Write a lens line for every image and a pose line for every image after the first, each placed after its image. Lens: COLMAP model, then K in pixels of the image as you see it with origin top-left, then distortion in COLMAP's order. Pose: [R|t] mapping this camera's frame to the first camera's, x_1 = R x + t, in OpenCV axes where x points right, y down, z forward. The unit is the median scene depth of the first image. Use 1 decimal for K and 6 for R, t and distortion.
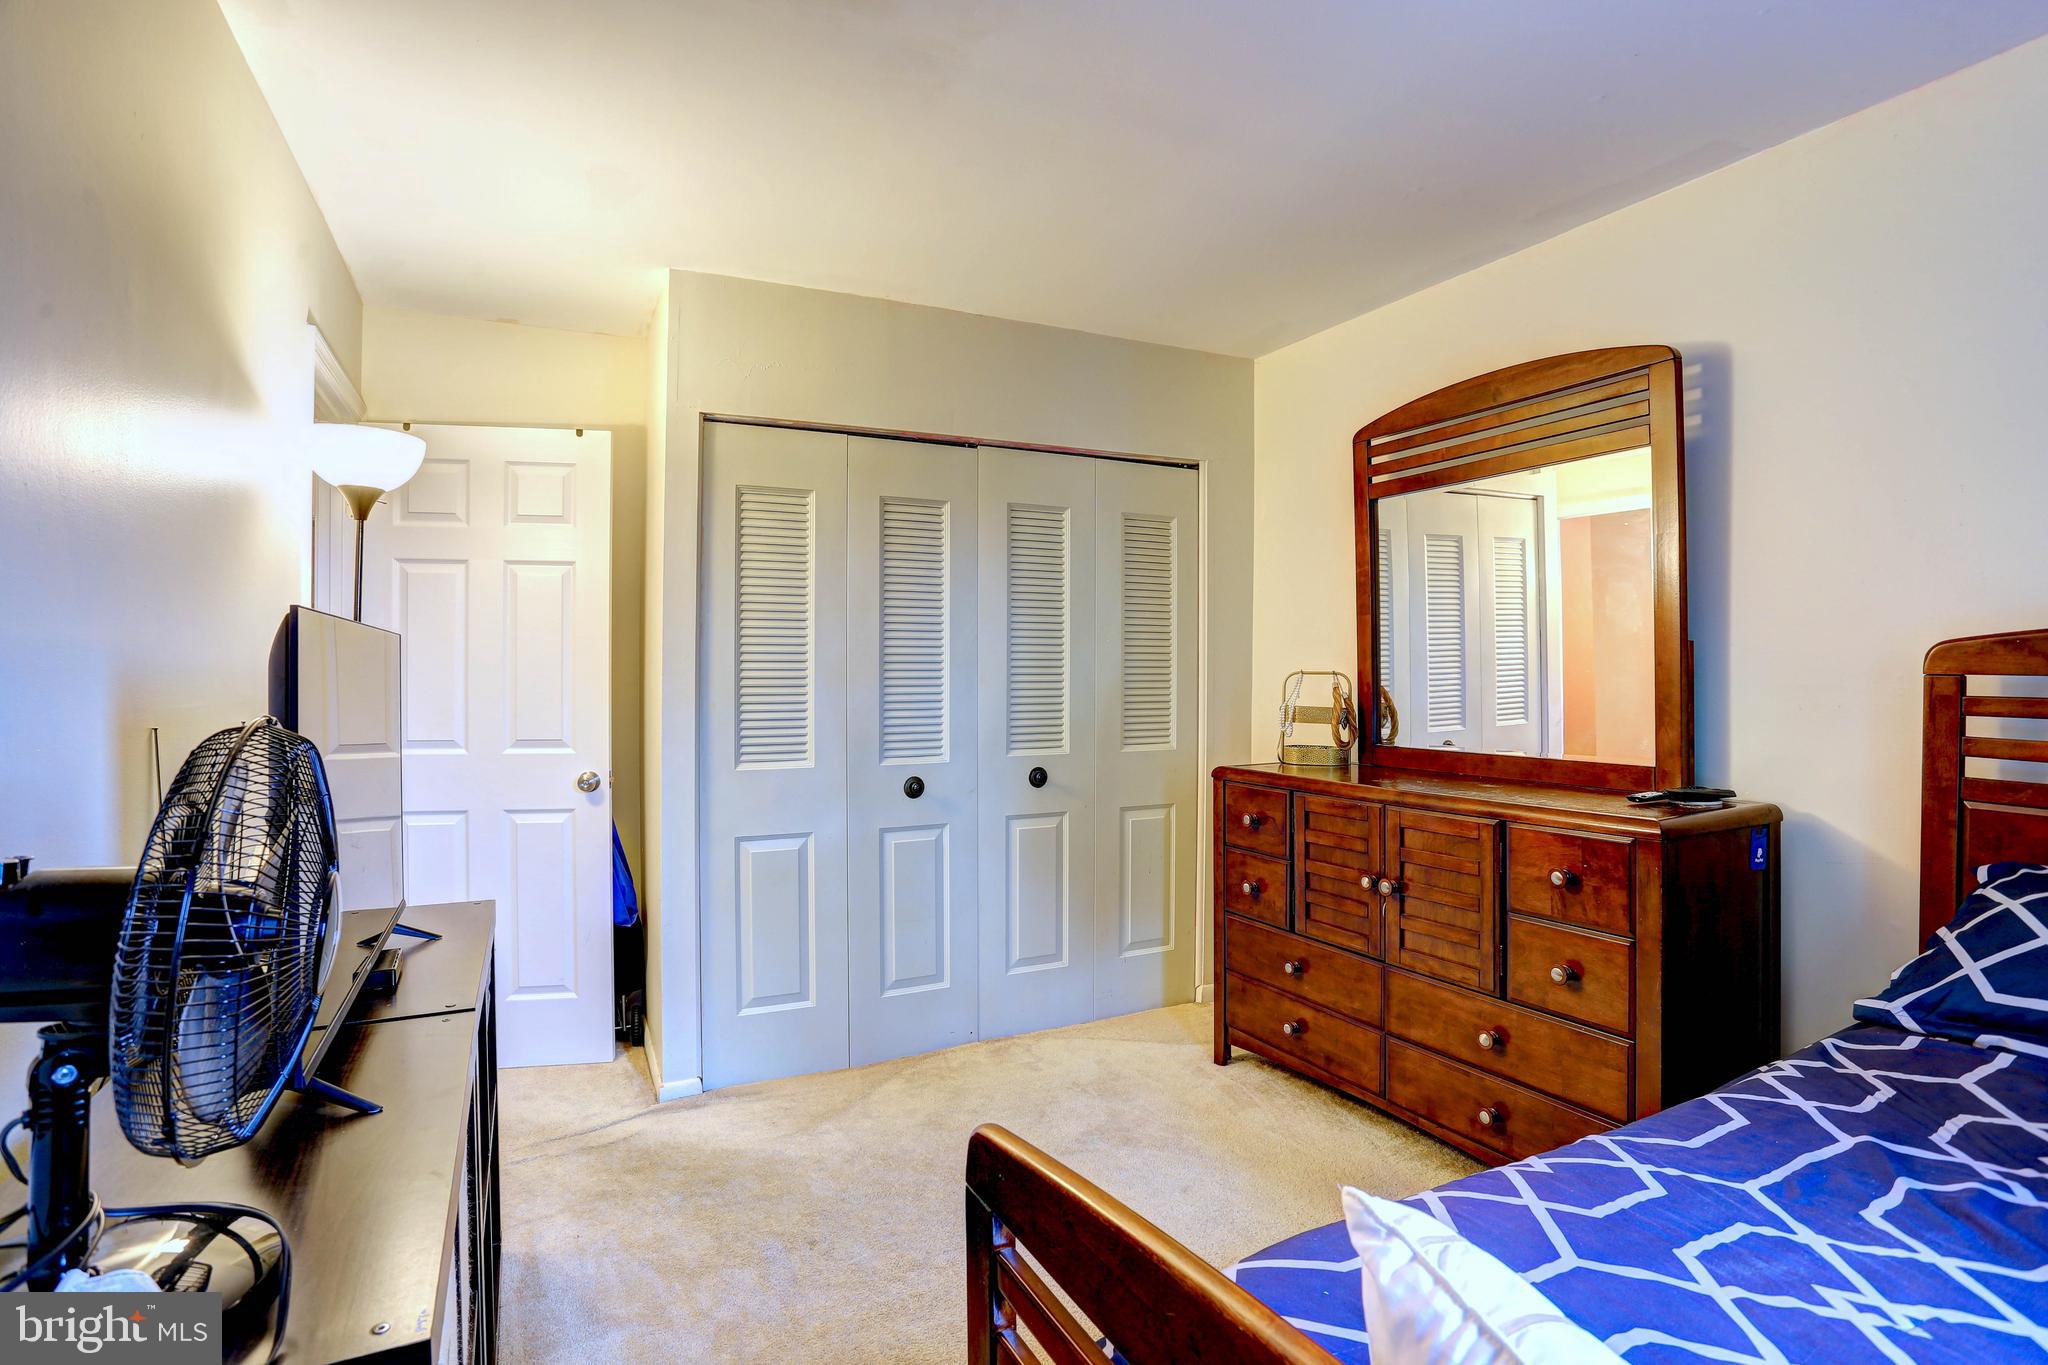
lens RADIAL K [[1006.9, 0, 1027.2], [0, 1006.9, 662.4], [0, 0, 1]] dist [-0.079466, 0.047530]
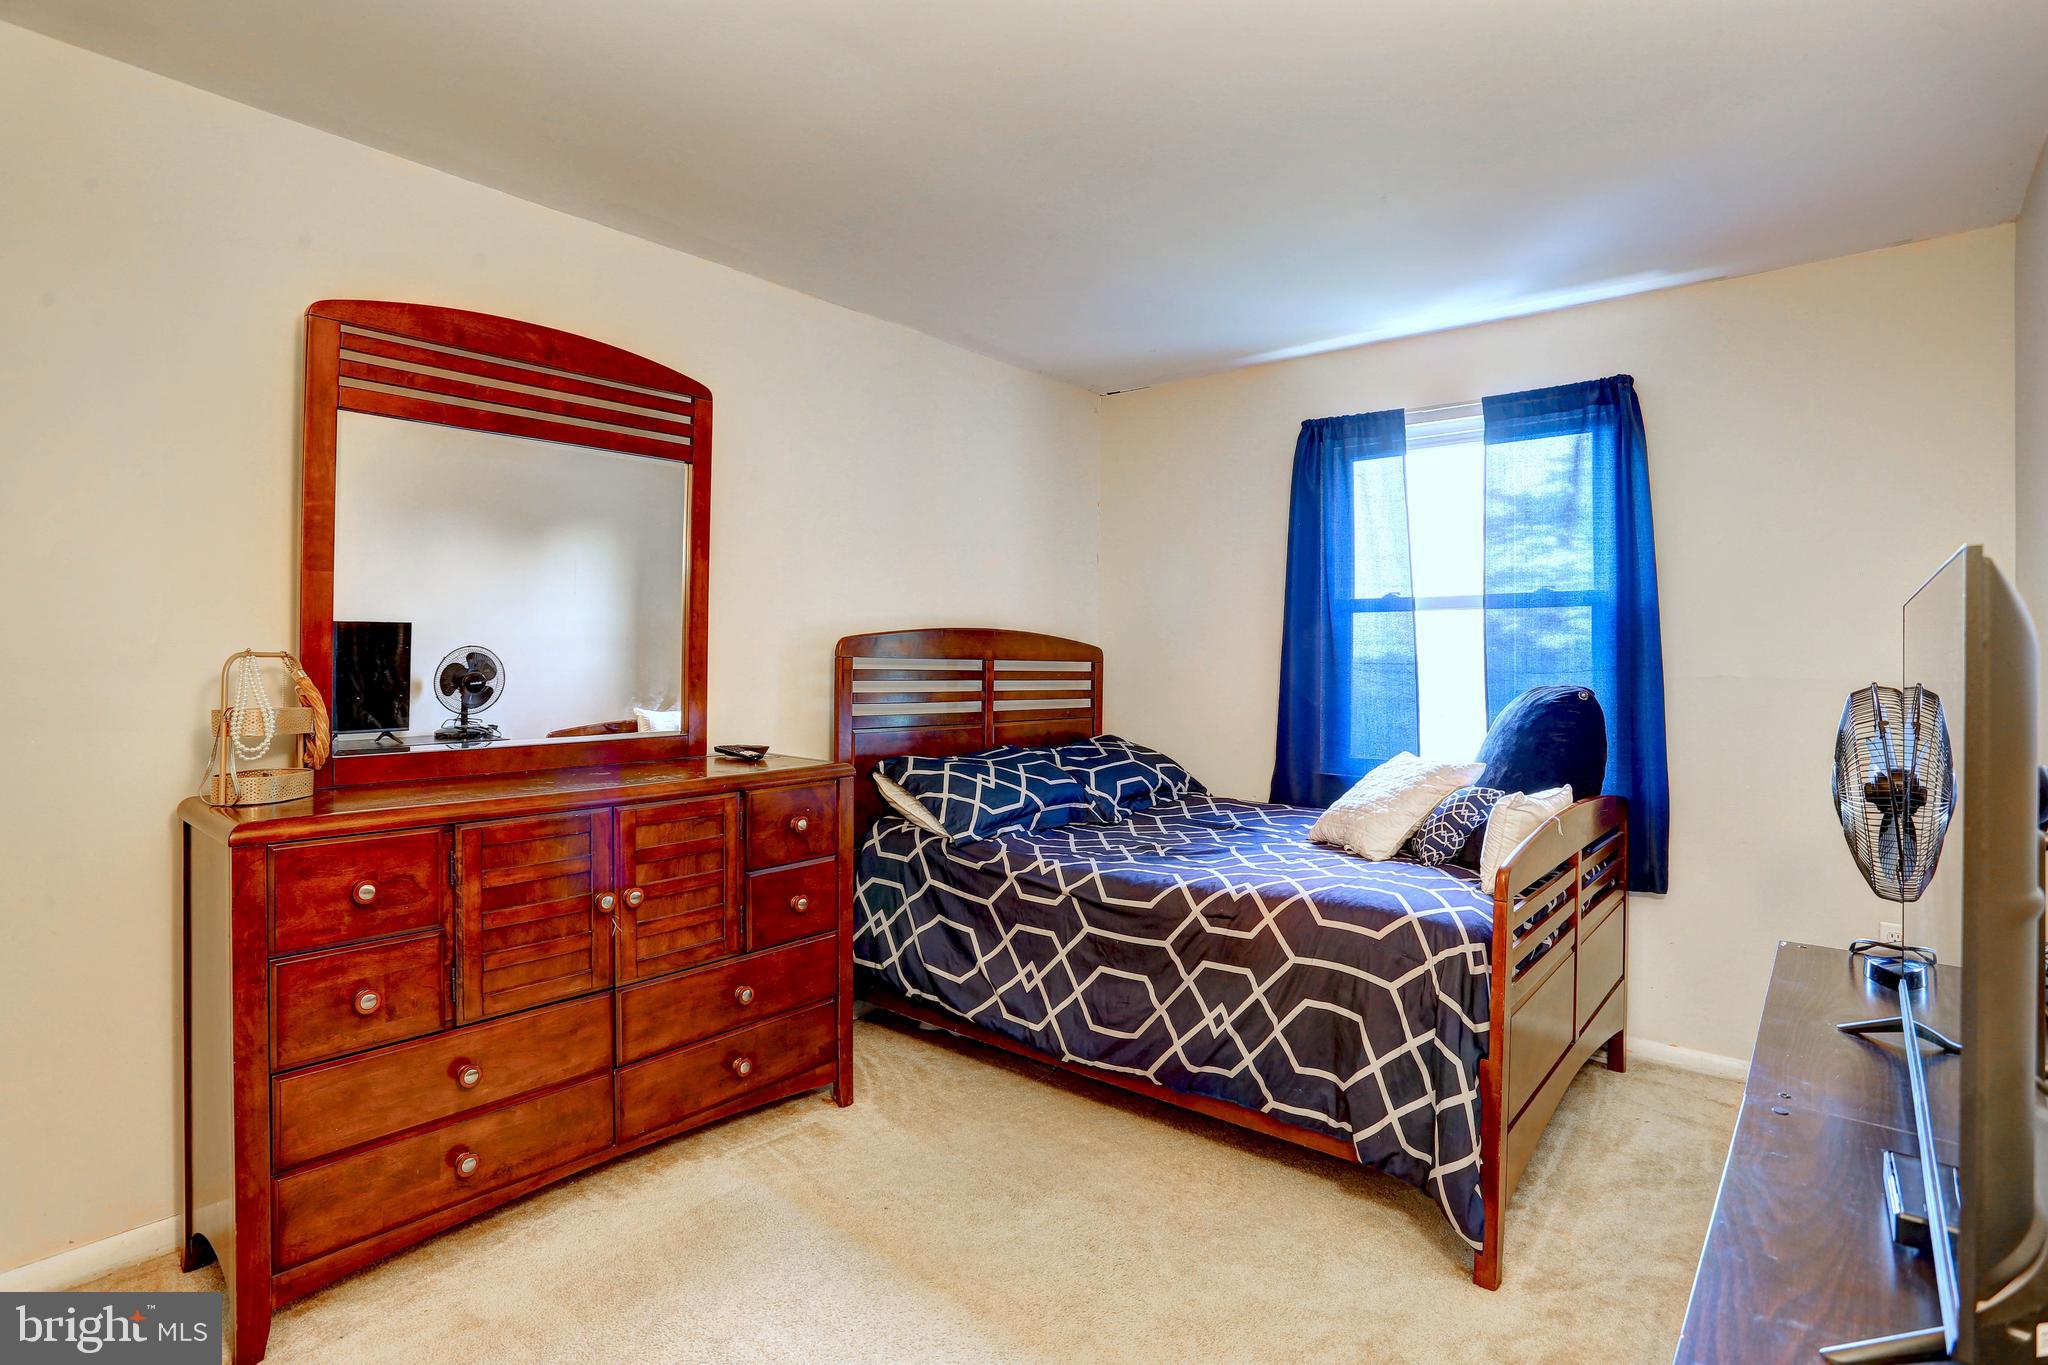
lens RADIAL K [[1027.1, 0, 1011.6], [0, 1027.1, 660.8], [0, 0, 1]] dist [-0.075979, 0.041740]
pose [[-0.394077, -0.000695, 0.919077, -0.572421], [-0.006022, 0.999980, -0.001827, 0.014418], [-0.919058, -0.006255, -0.394073, 1.001467]]
